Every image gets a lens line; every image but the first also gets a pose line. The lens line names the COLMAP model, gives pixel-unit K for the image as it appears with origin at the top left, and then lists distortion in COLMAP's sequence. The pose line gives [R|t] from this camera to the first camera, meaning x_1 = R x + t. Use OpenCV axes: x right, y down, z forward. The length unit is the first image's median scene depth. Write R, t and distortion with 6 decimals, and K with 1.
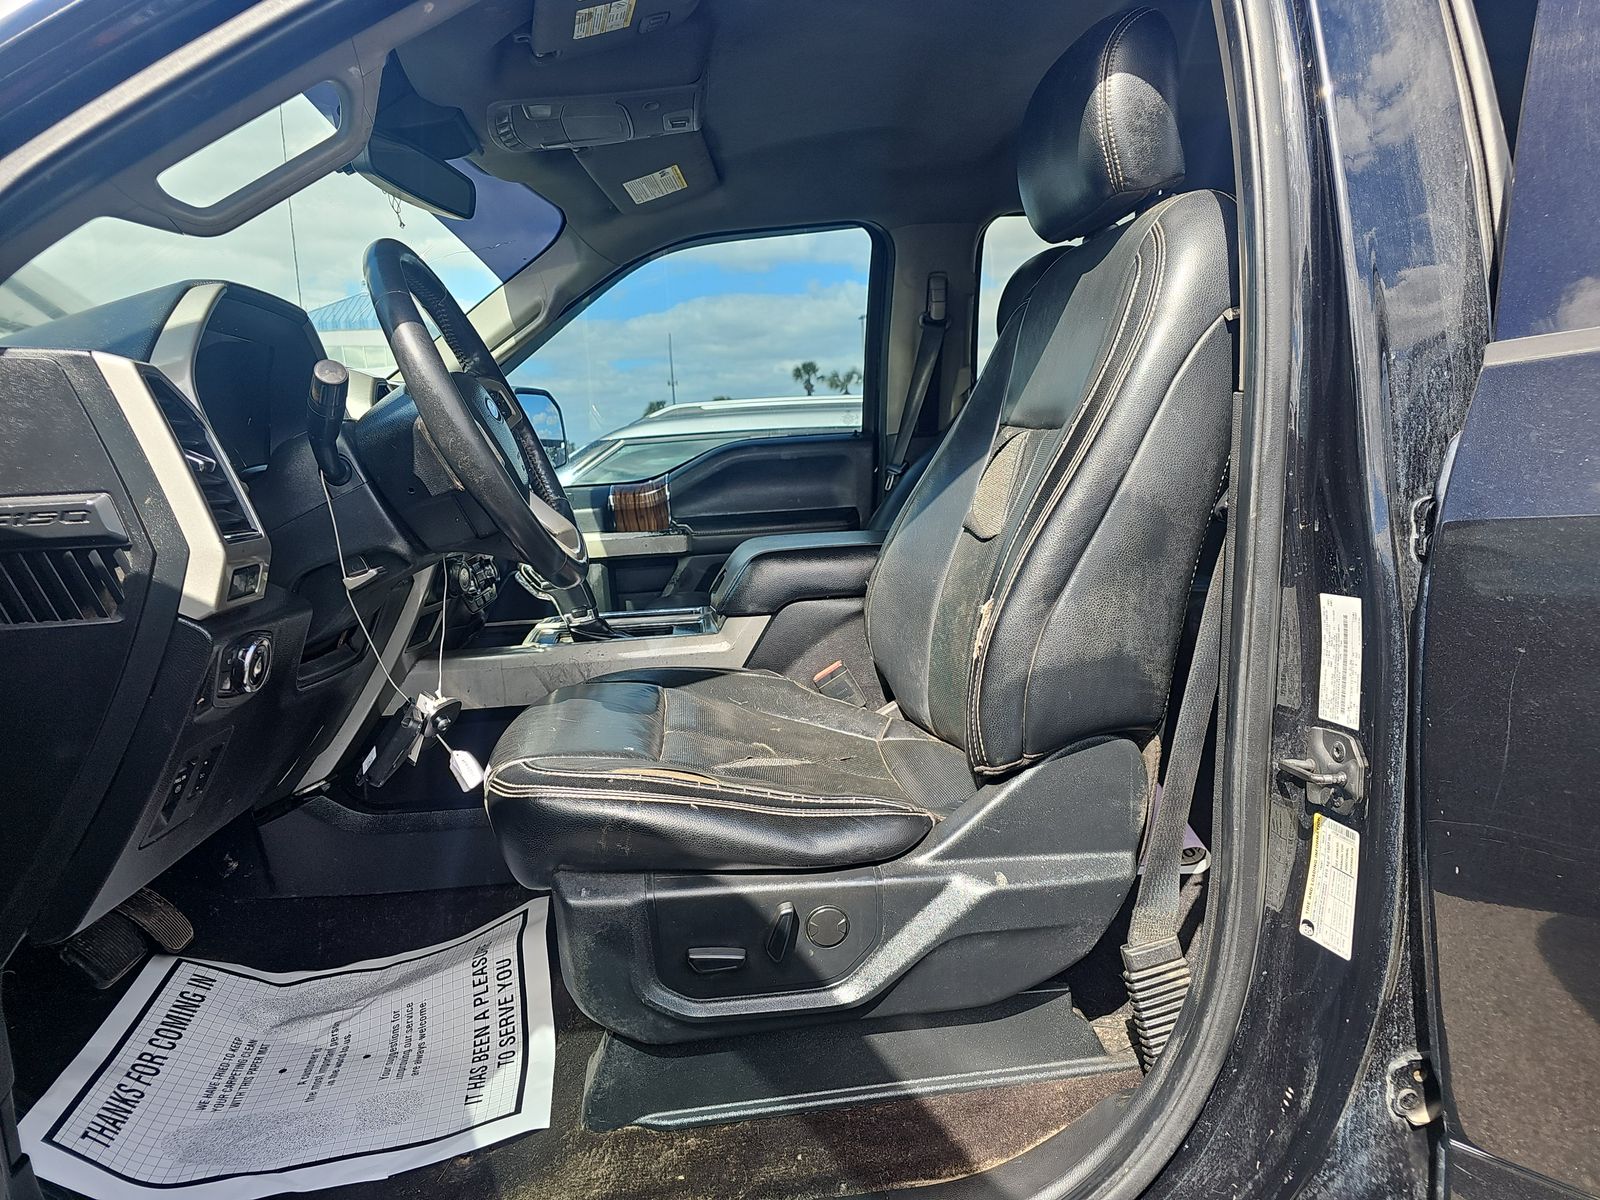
lens RADIAL K [[1086.8, 0, 835.1], [0, 1086.8, 595.5], [0, 0, 1]] dist [0.021460, -0.006003]
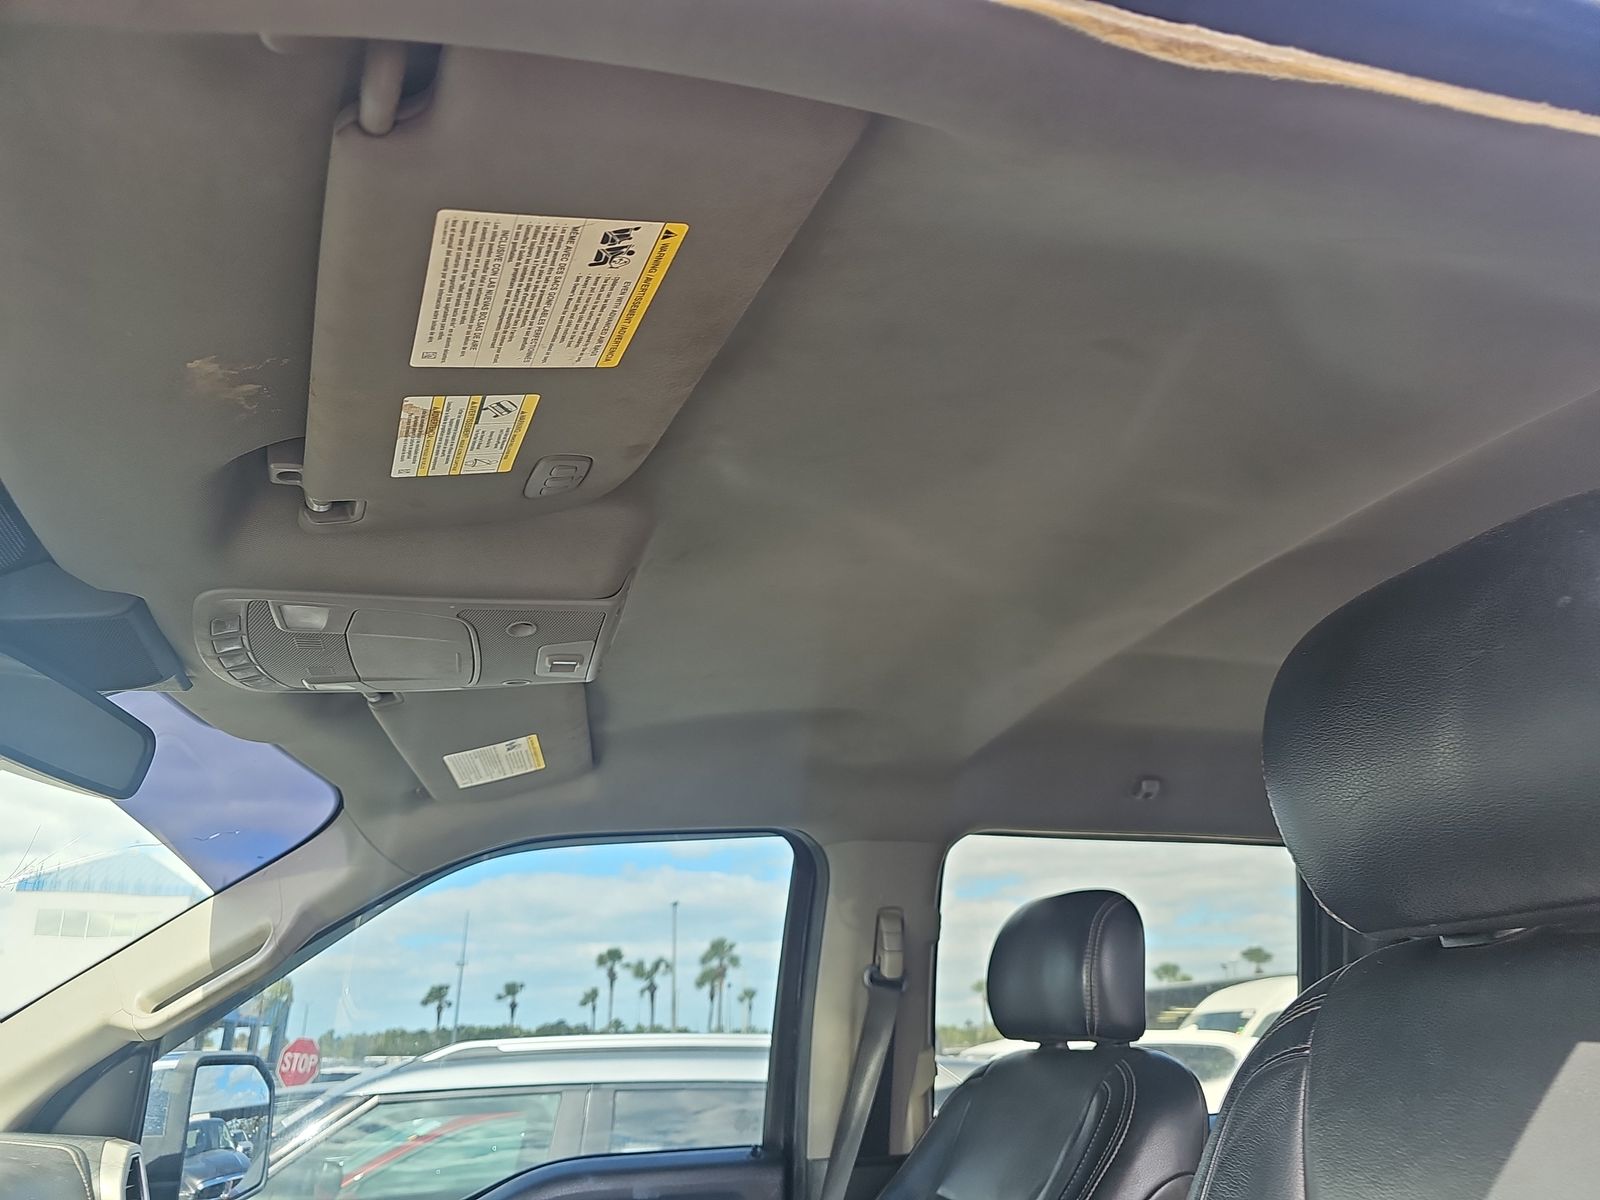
lens RADIAL K [[1086.8, 0, 835.1], [0, 1086.8, 595.5], [0, 0, 1]] dist [0.021460, -0.006003]
pose [[0.985309, 0.091566, 0.144162, -0.063053], [-0.006323, 0.863101, -0.504992, -0.125239], [-0.170667, 0.496662, 0.850999, 0.336758]]
